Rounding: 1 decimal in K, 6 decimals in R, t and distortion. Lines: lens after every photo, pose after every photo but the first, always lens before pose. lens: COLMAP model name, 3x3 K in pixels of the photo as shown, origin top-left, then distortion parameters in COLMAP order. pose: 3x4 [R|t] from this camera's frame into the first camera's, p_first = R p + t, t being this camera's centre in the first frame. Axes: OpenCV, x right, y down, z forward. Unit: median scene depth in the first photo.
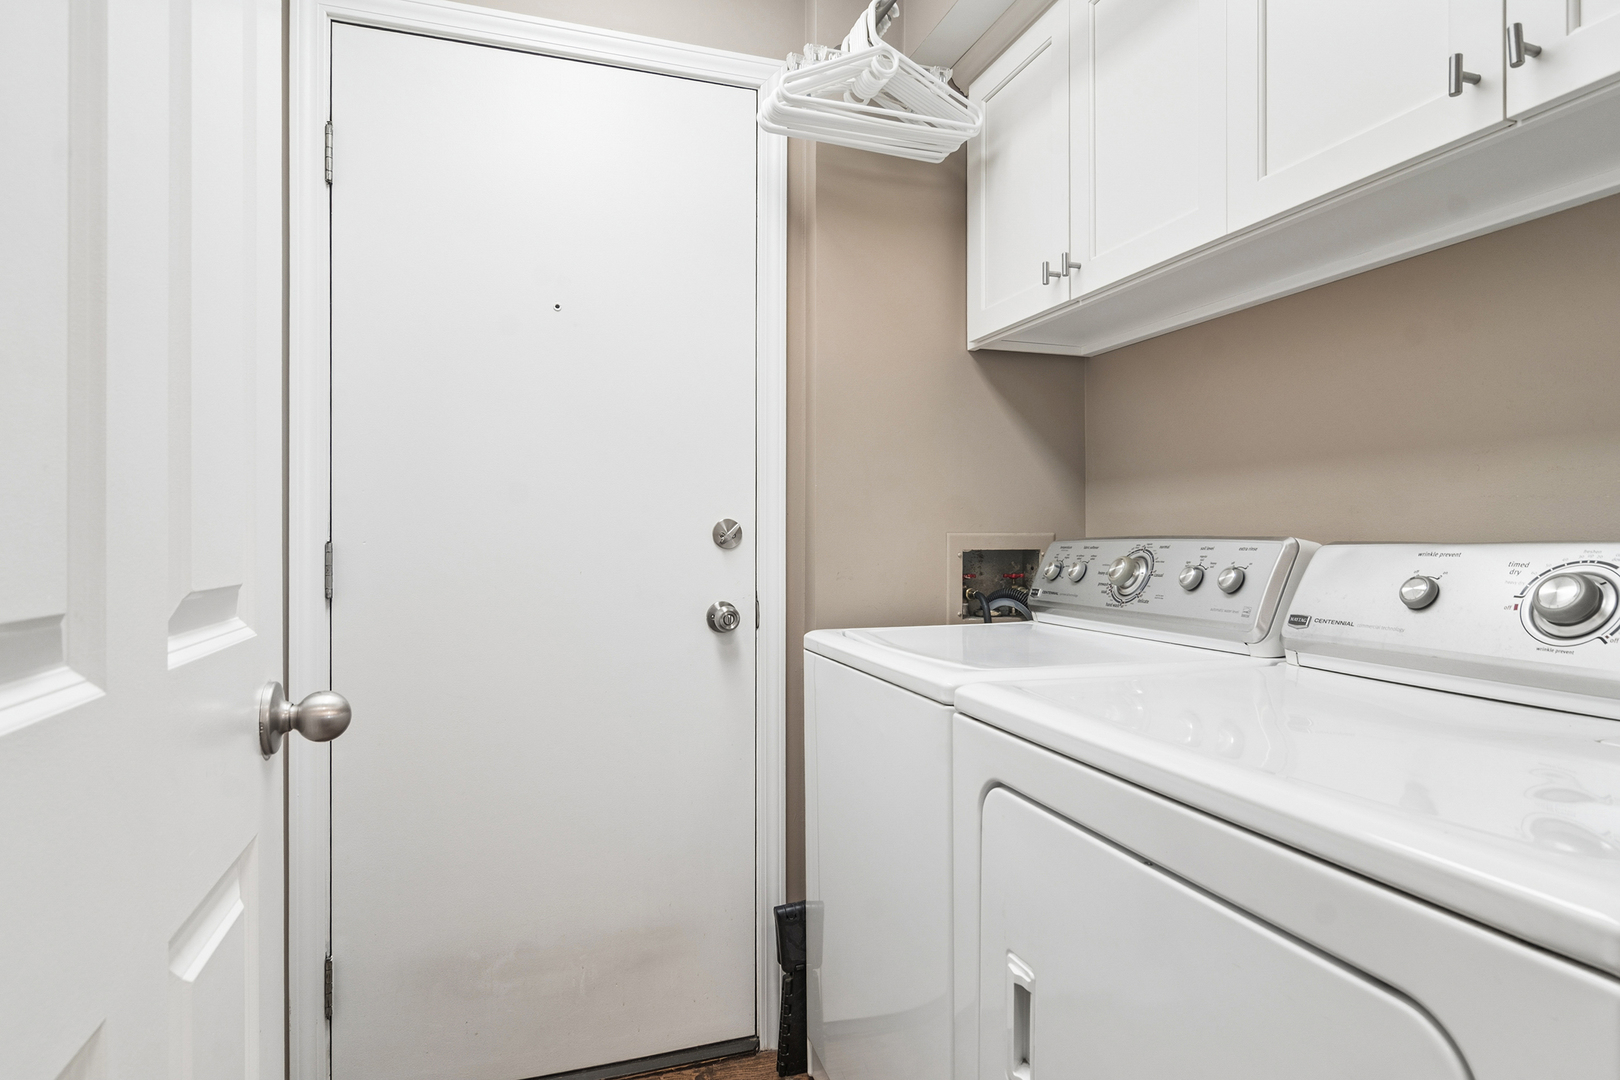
lens RADIAL K [[884.4, 0, 824.7], [0, 884.4, 533.3], [0, 0, 1]] dist [0.000664, 0.003637]
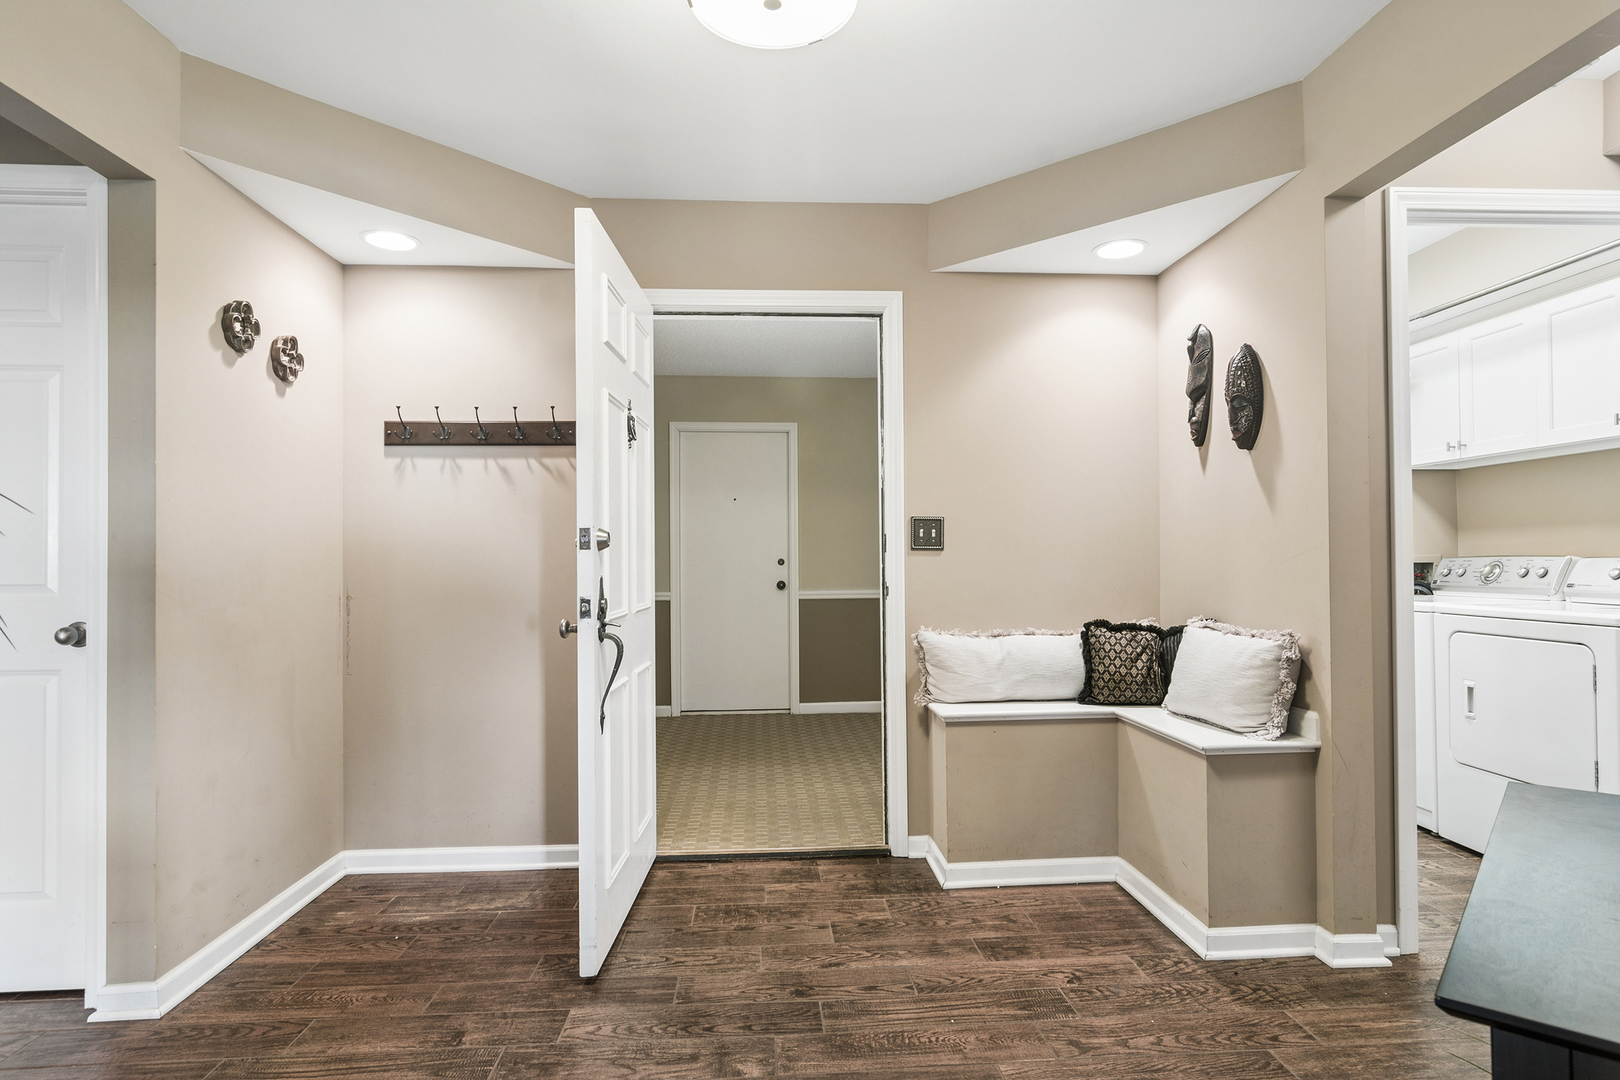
lens RADIAL K [[884.4, 0, 805.3], [0, 884.4, 553.9], [0, 0, 1]] dist [0.000664, 0.003637]
pose [[0.964877, -0.011183, -0.262463, -0.811562], [0.010696, 0.999937, -0.003282, -0.013489], [0.262483, 0.000359, 0.964937, -1.789299]]
